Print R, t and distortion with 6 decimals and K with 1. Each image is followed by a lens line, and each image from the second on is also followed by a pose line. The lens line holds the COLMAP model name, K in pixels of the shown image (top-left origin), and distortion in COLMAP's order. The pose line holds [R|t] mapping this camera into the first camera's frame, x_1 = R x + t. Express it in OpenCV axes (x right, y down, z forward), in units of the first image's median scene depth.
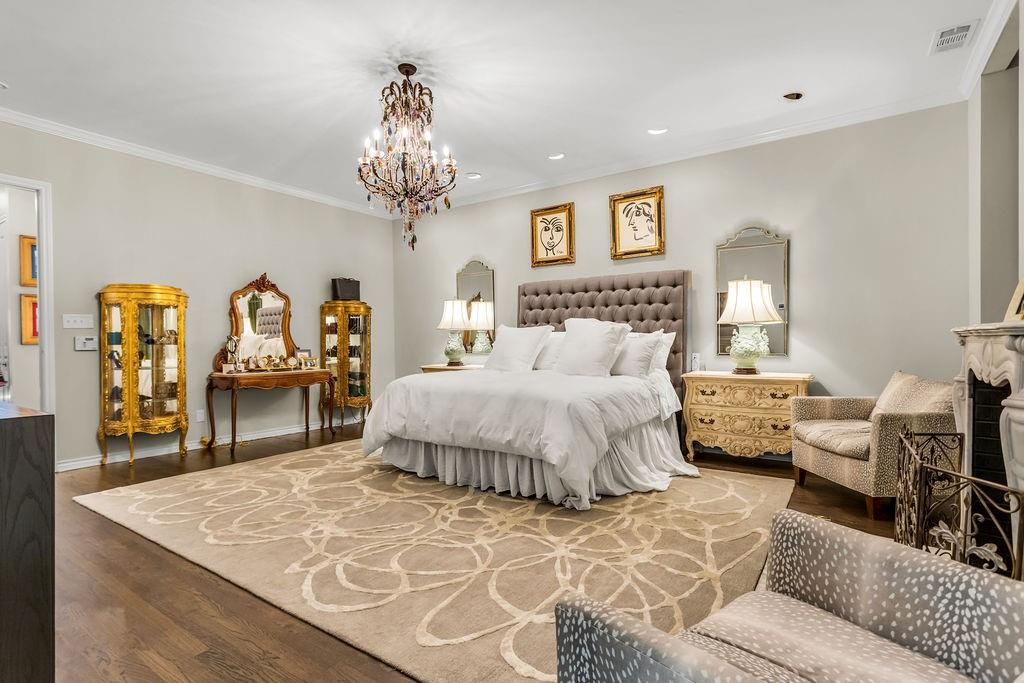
lens RADIAL K [[504.7, 0, 515.3], [0, 504.7, 344.5], [0, 0, 1]] dist [-0.002436, -0.001280]
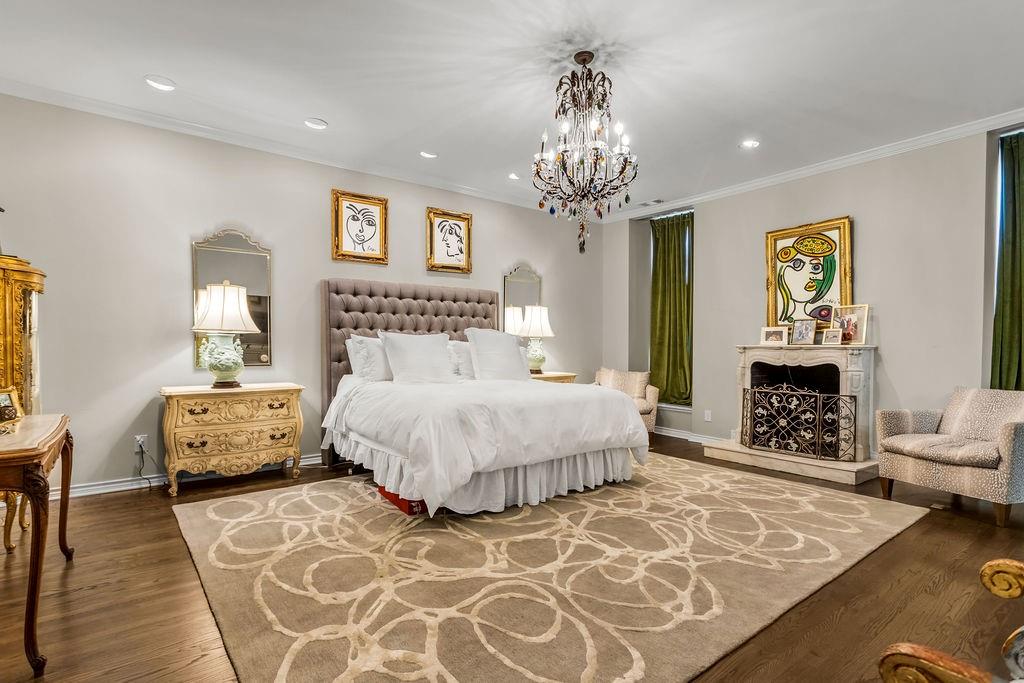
lens RADIAL K [[504.7, 0, 516.2], [0, 504.7, 342.8], [0, 0, 1]] dist [-0.002436, -0.001280]
pose [[0.302655, 0.018729, 0.952916, -0.731265], [0.008024, 0.999721, -0.022197, 0.001834], [-0.953067, 0.014364, 0.302420, 0.539908]]
